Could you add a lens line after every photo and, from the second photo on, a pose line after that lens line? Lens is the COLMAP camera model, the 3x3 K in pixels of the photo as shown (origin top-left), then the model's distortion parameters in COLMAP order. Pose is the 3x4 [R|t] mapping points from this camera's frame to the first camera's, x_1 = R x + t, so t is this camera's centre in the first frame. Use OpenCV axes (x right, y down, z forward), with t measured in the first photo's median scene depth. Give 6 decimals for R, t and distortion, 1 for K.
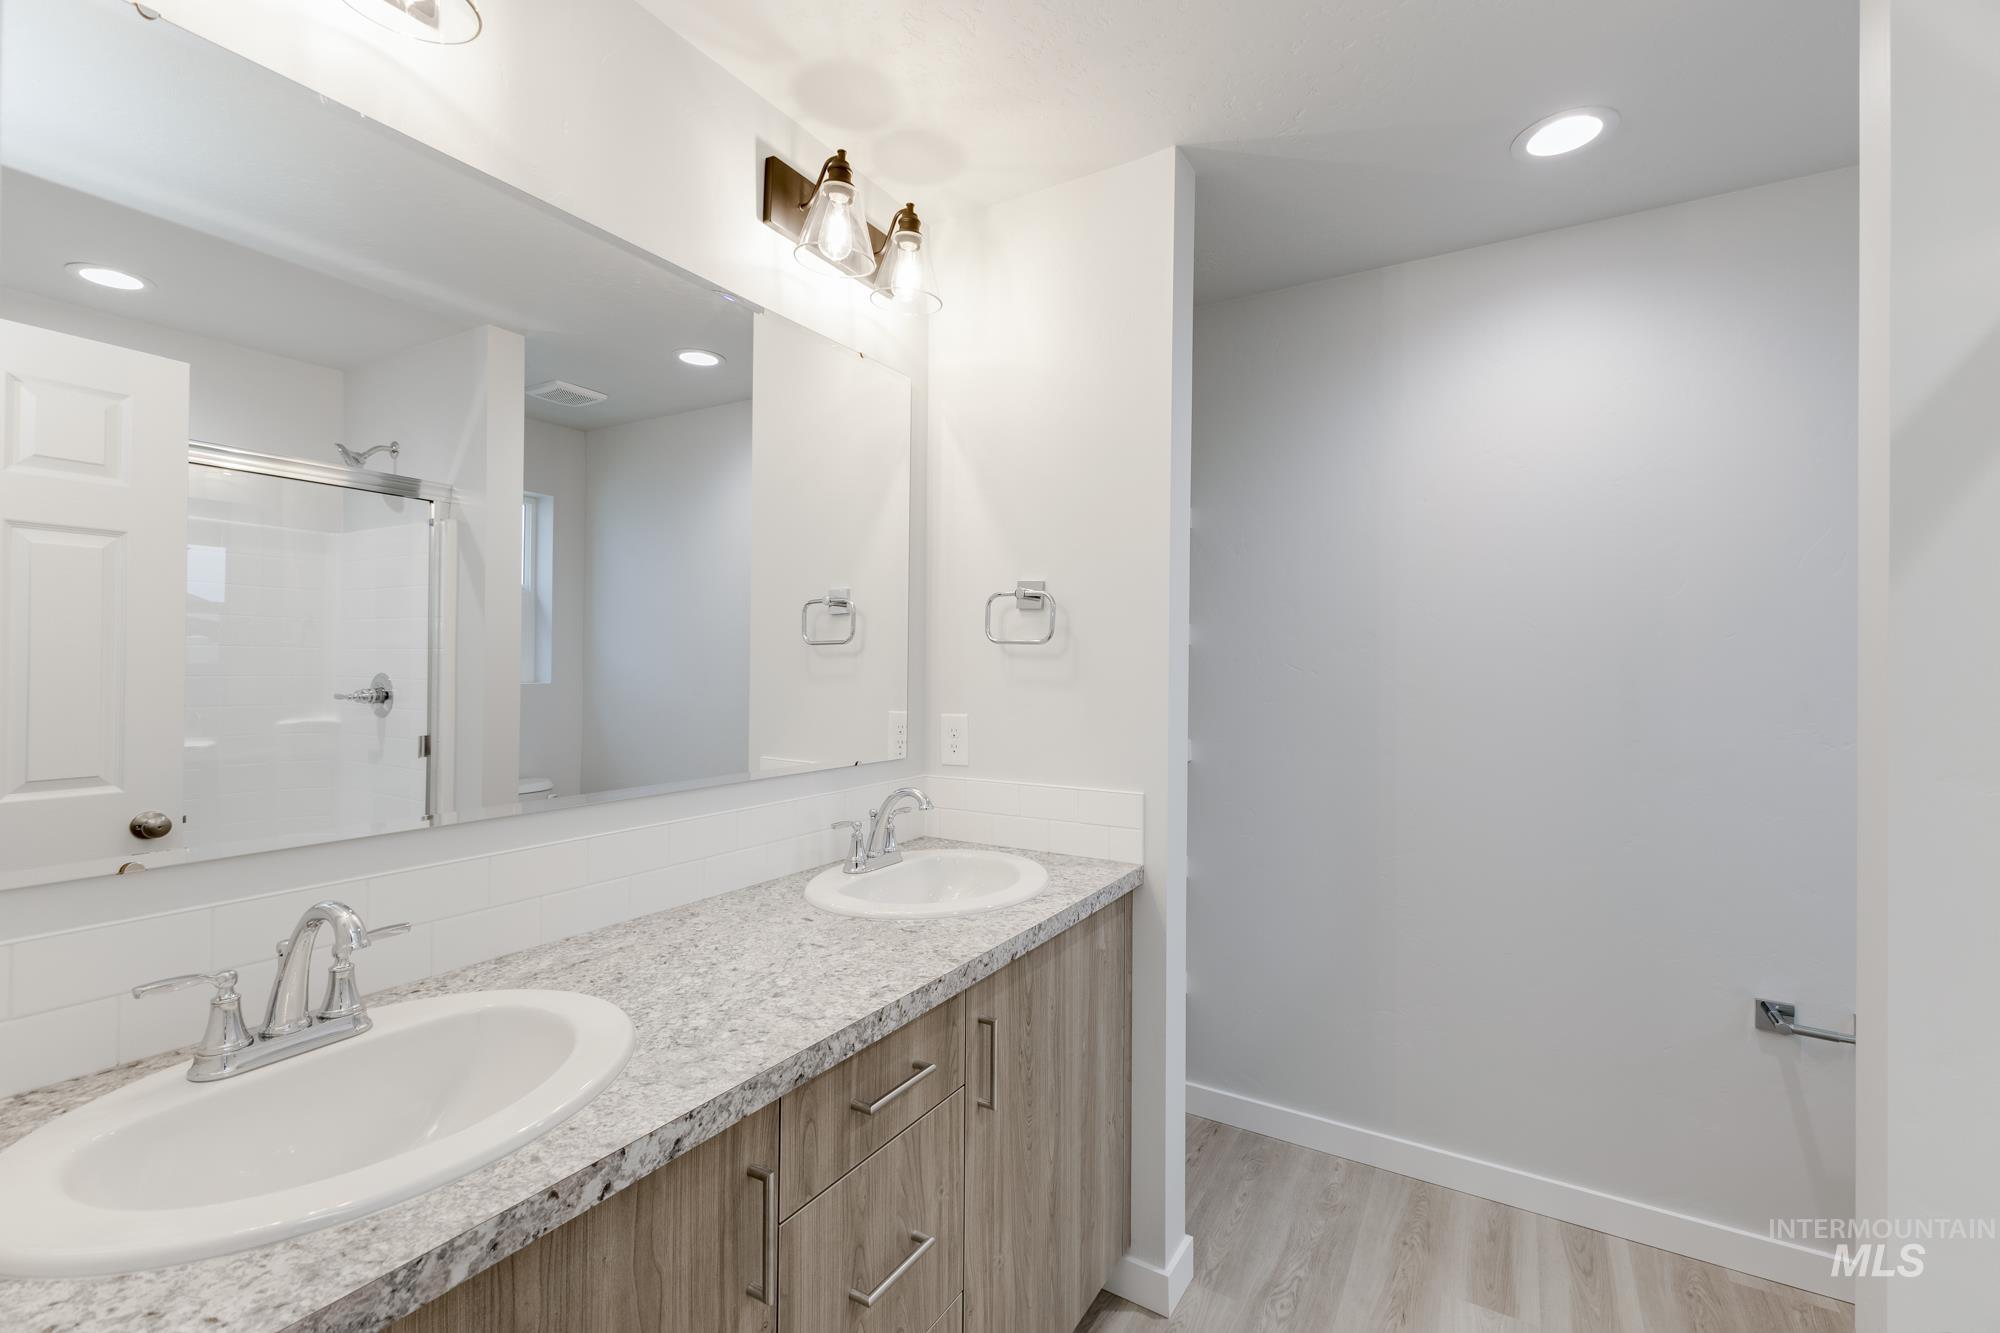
lens RADIAL K [[891.2, 0, 986.2], [0, 891.2, 664.1], [0, 0, 1]] dist [0.013826, -0.004740]
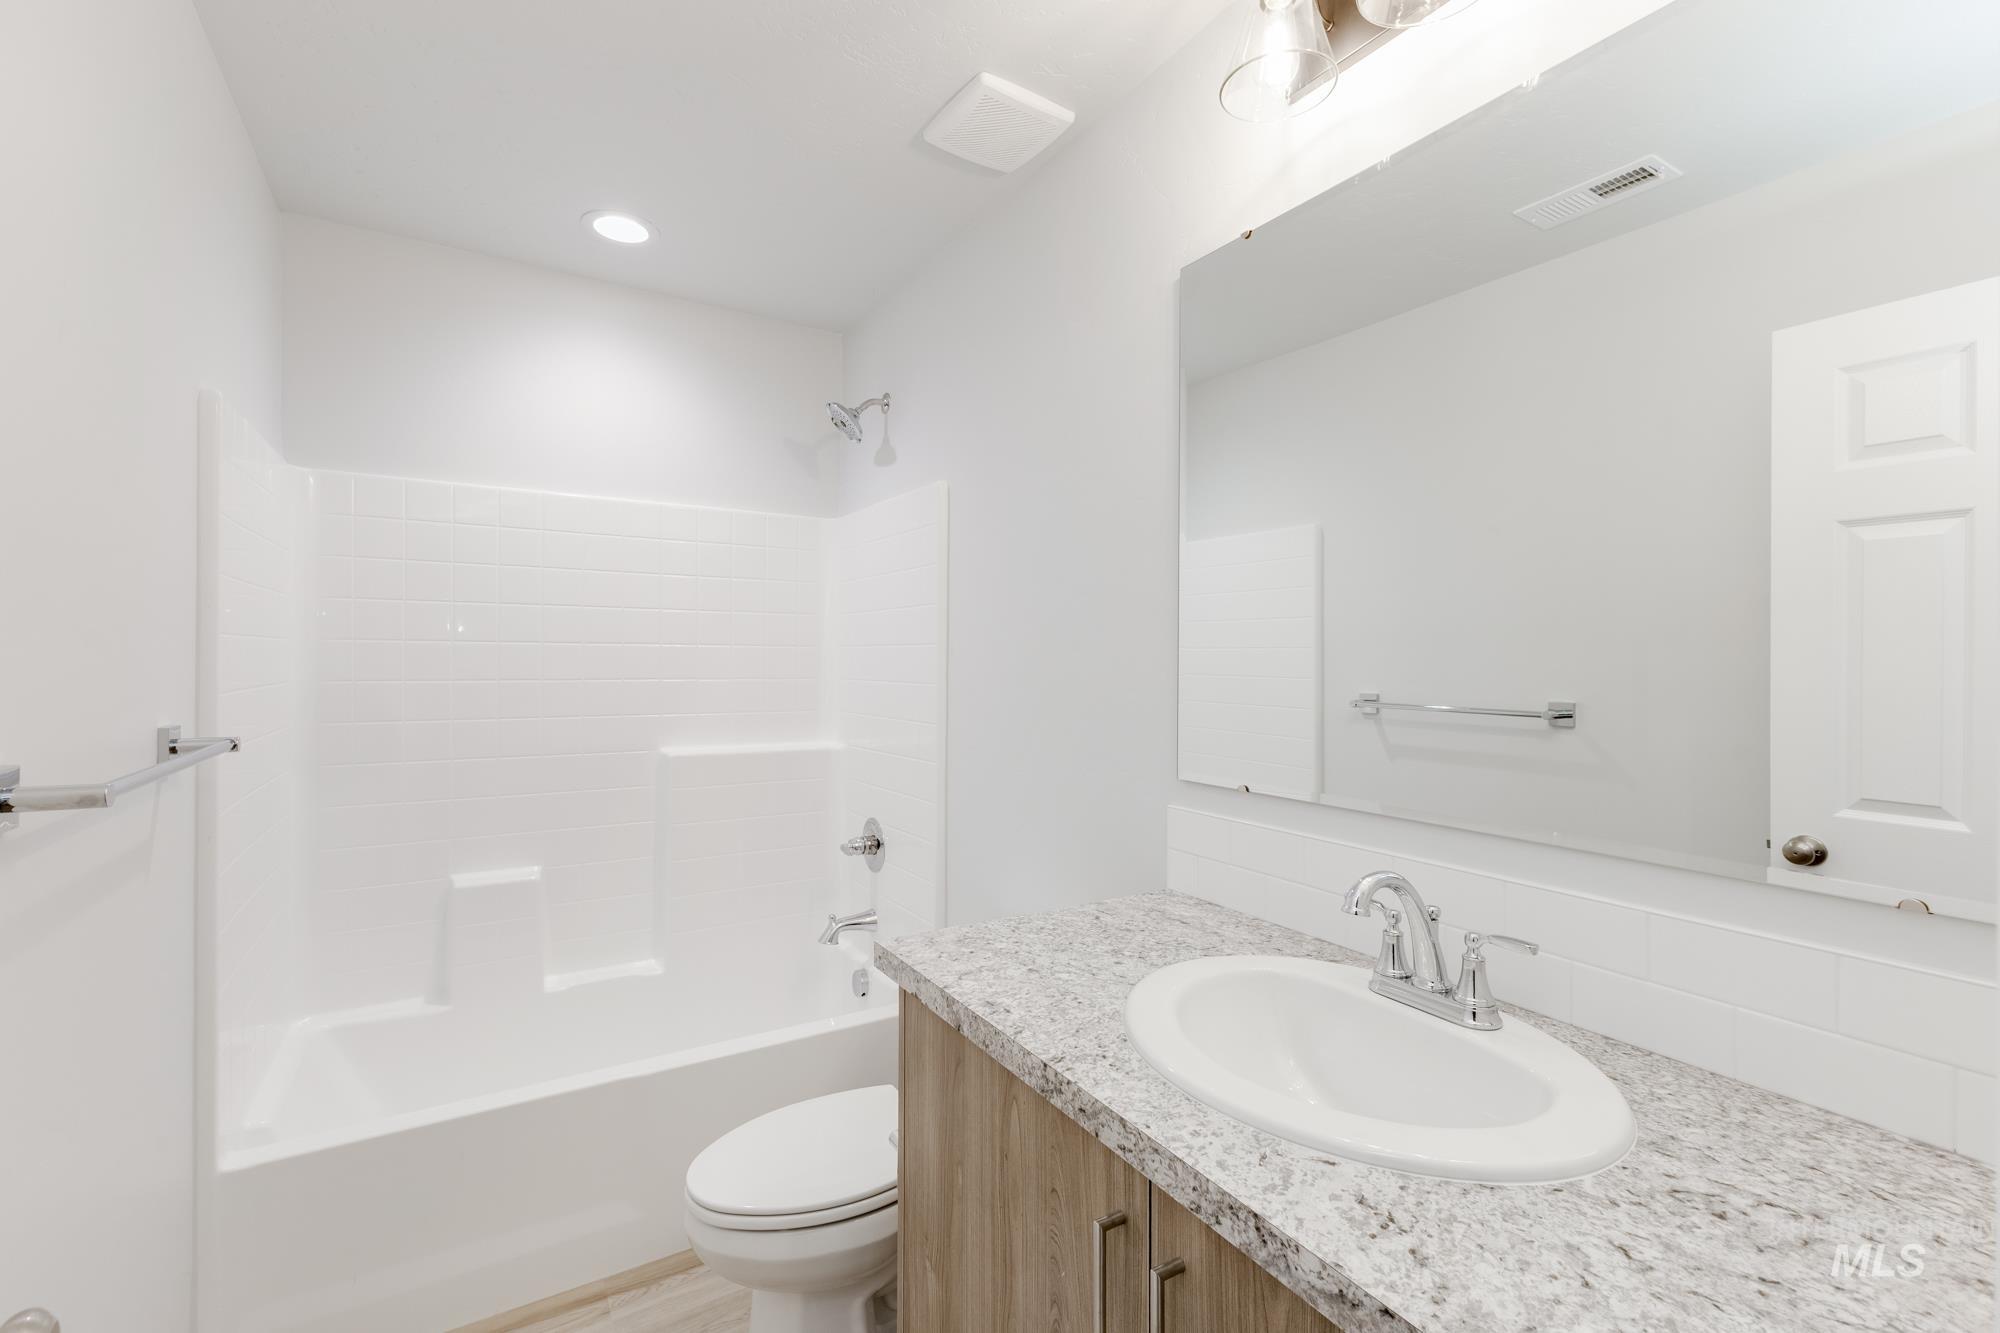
lens RADIAL K [[891.2, 0, 986.2], [0, 891.2, 664.1], [0, 0, 1]] dist [0.013826, -0.004740]
pose [[-0.469054, -0.020184, -0.882939, 0.602702], [-0.034202, 0.999404, -0.004677, 0.037168], [0.882507, 0.028005, -0.469465, 1.279460]]
